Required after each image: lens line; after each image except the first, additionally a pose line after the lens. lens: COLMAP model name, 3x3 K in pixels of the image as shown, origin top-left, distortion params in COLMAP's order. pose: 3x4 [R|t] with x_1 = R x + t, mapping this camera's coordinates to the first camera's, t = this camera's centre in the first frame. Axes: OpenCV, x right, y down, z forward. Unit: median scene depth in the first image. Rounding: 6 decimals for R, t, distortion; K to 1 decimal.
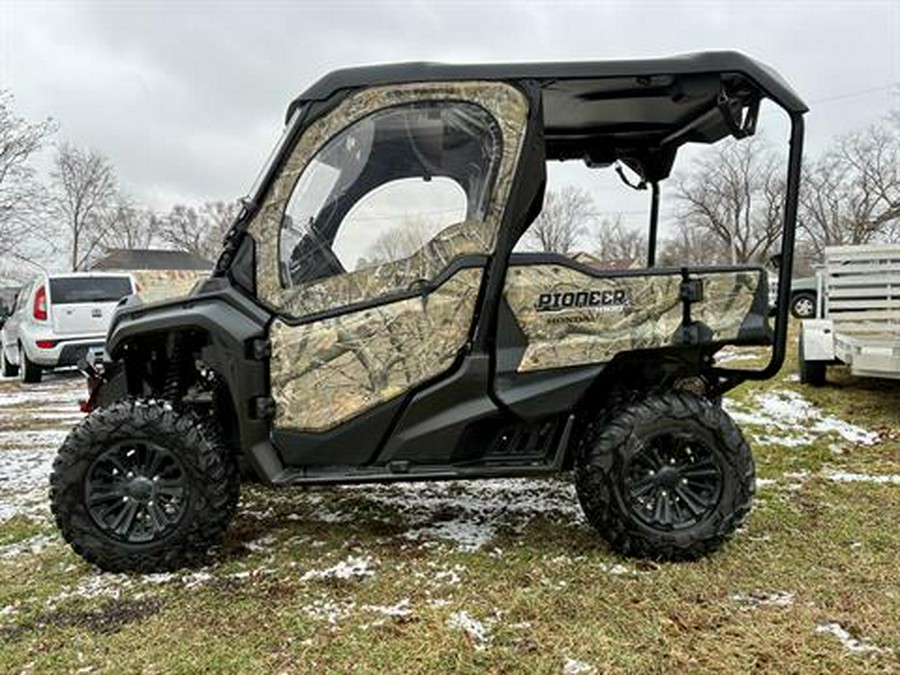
lens RADIAL K [[690.6, 0, 446.9], [0, 690.6, 330.9], [0, 0, 1]] dist [0.049177, -0.052710]
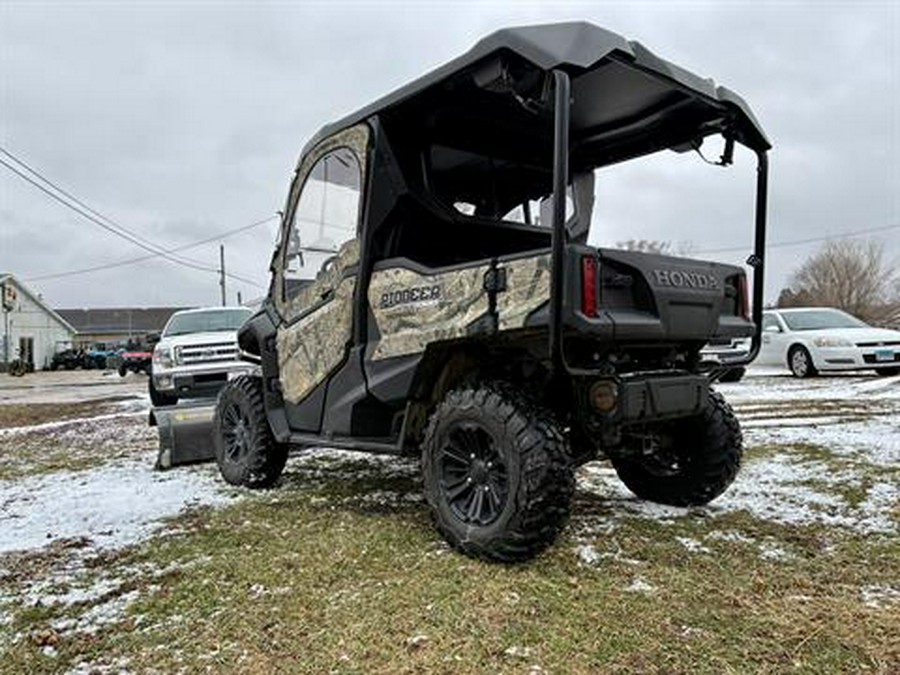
lens RADIAL K [[690.6, 0, 446.3], [0, 690.6, 336.5], [0, 0, 1]] dist [0.049177, -0.052710]
pose [[0.627878, -0.022942, -0.777973, 1.091527], [-0.020533, 0.998729, -0.046023, 0.068367], [0.778041, 0.044871, 0.626609, 0.356956]]
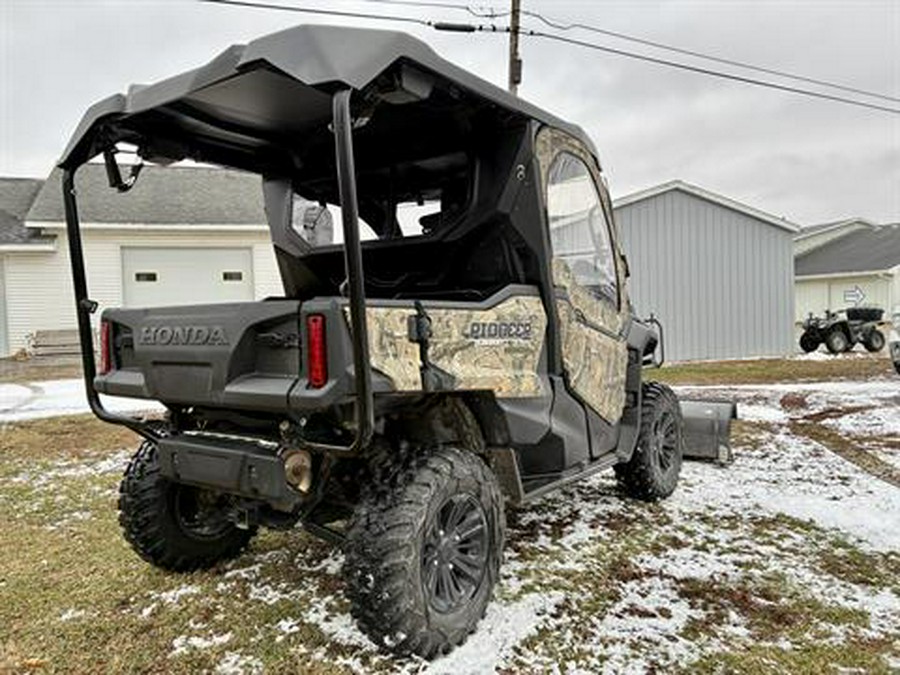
lens RADIAL K [[690.6, 0, 452.3], [0, 690.6, 333.2], [0, 0, 1]] dist [0.049177, -0.052710]
pose [[-0.629906, 0.049060, -0.775120, 0.973110], [-0.008346, 0.997518, 0.069918, -0.141557], [0.776627, 0.050511, -0.627933, 2.137131]]
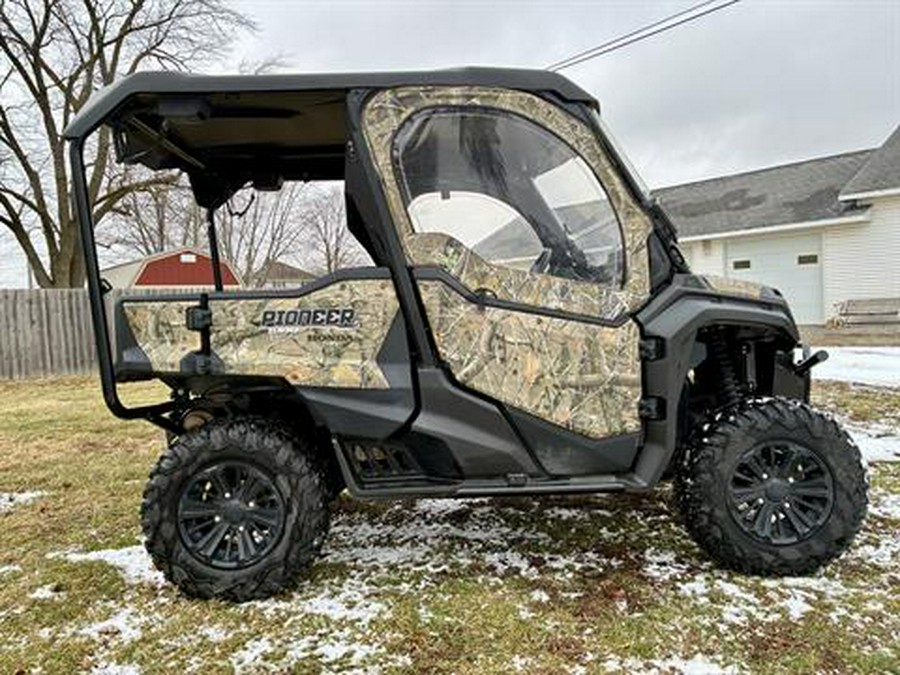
lens RADIAL K [[690.6, 0, 438.6], [0, 690.6, 333.0], [0, 0, 1]] dist [0.049177, -0.052710]
pose [[-0.997210, 0.063381, 0.039440, -0.039531], [0.066151, 0.995106, 0.073399, -0.115976], [-0.034595, 0.075803, -0.996522, 2.536564]]
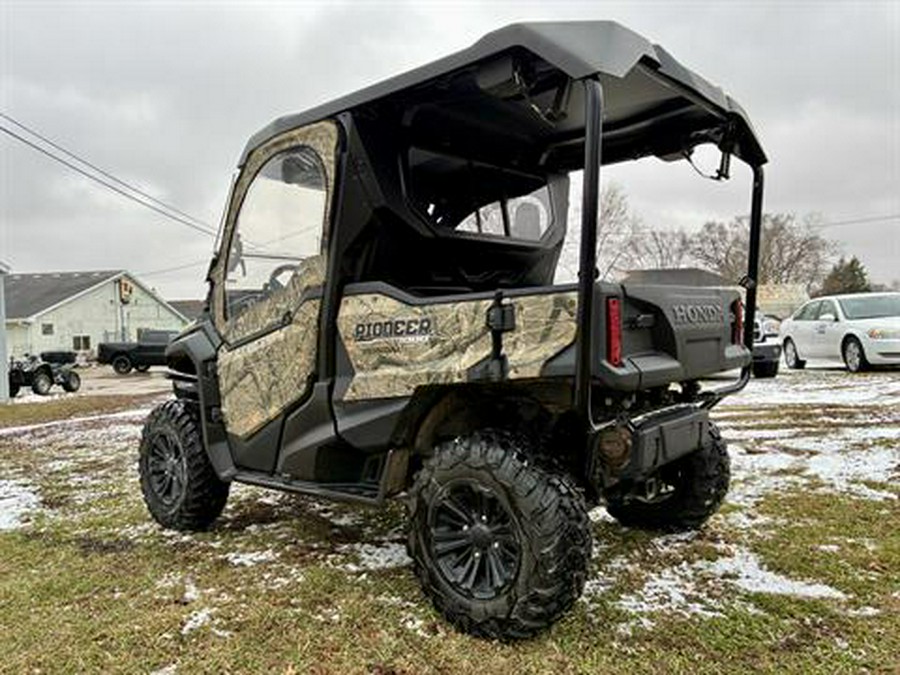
lens RADIAL K [[690.6, 0, 456.8], [0, 690.6, 342.5], [0, 0, 1]] dist [0.049177, -0.052710]
pose [[0.734337, 0.011249, -0.678692, 0.906949], [-0.015139, 0.999885, 0.000194, -0.028582], [0.678617, 0.010132, 0.734423, 0.363717]]
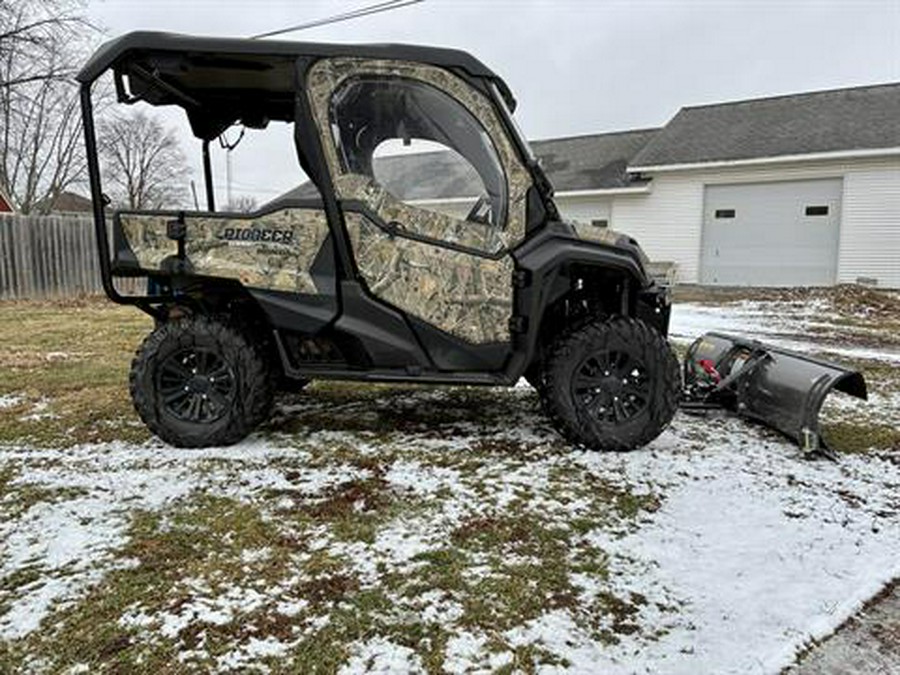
lens RADIAL K [[690.6, 0, 446.5], [0, 690.6, 339.2], [0, 0, 1]] dist [0.049177, -0.052710]
pose [[-0.997310, -0.013428, 0.072063, -0.252589], [-0.001269, 0.986093, 0.166190, -0.102238], [-0.073293, 0.165651, -0.983457, 2.819804]]
